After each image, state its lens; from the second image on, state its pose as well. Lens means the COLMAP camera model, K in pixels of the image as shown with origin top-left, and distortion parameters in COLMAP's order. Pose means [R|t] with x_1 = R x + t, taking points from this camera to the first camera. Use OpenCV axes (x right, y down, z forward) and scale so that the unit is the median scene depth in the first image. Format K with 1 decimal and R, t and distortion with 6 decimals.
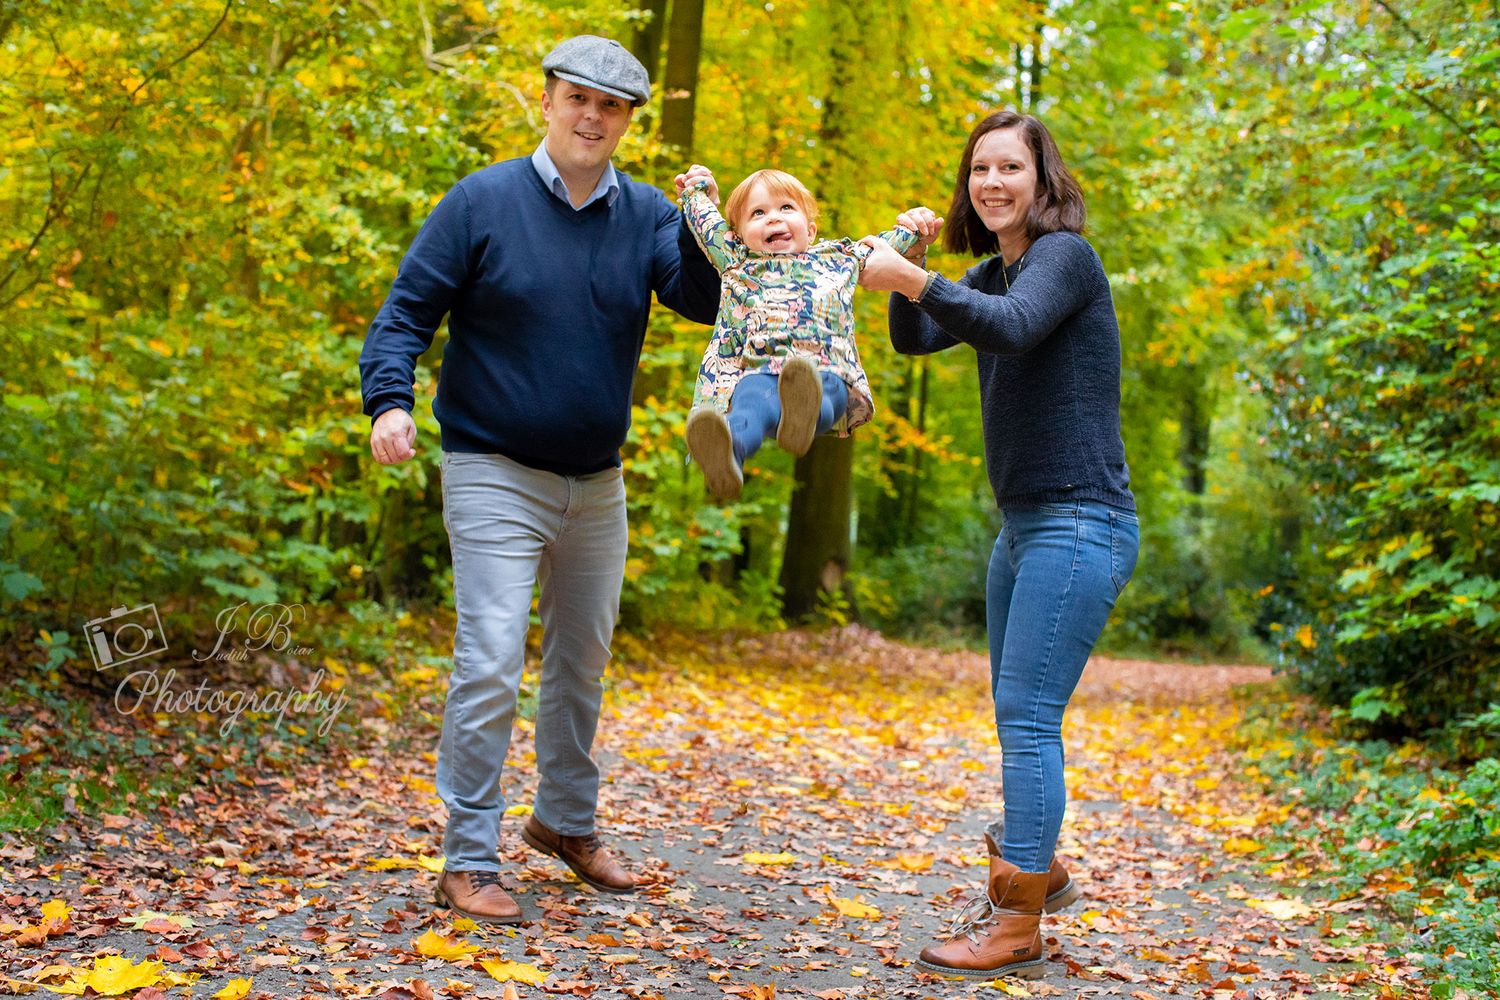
lens RADIAL K [[2265.4, 0, 750.0], [0, 2265.4, 500.0], [0, 0, 1]] dist [-0.171299, 0.157127]
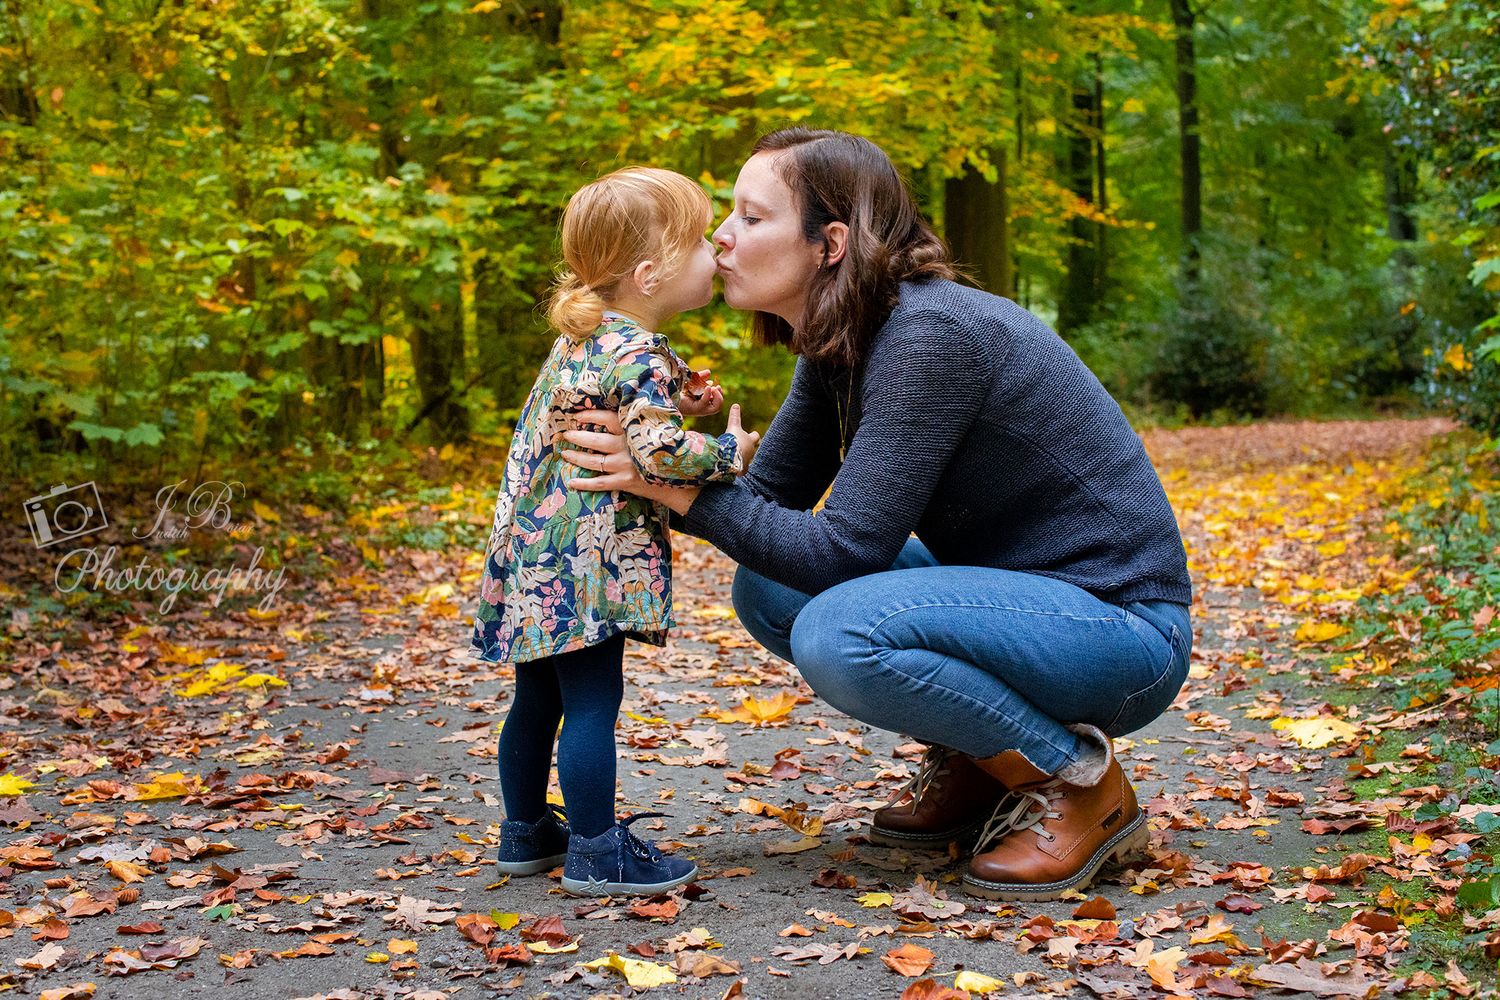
lens RADIAL K [[2265.4, 0, 750.0], [0, 2265.4, 500.0], [0, 0, 1]] dist [-0.171299, 0.157127]
pose [[0.988816, -0.101970, -0.108834, 0.076484], [0.110314, 0.991168, 0.073602, 0.024286], [0.100368, -0.084785, 0.991331, 0.167925]]
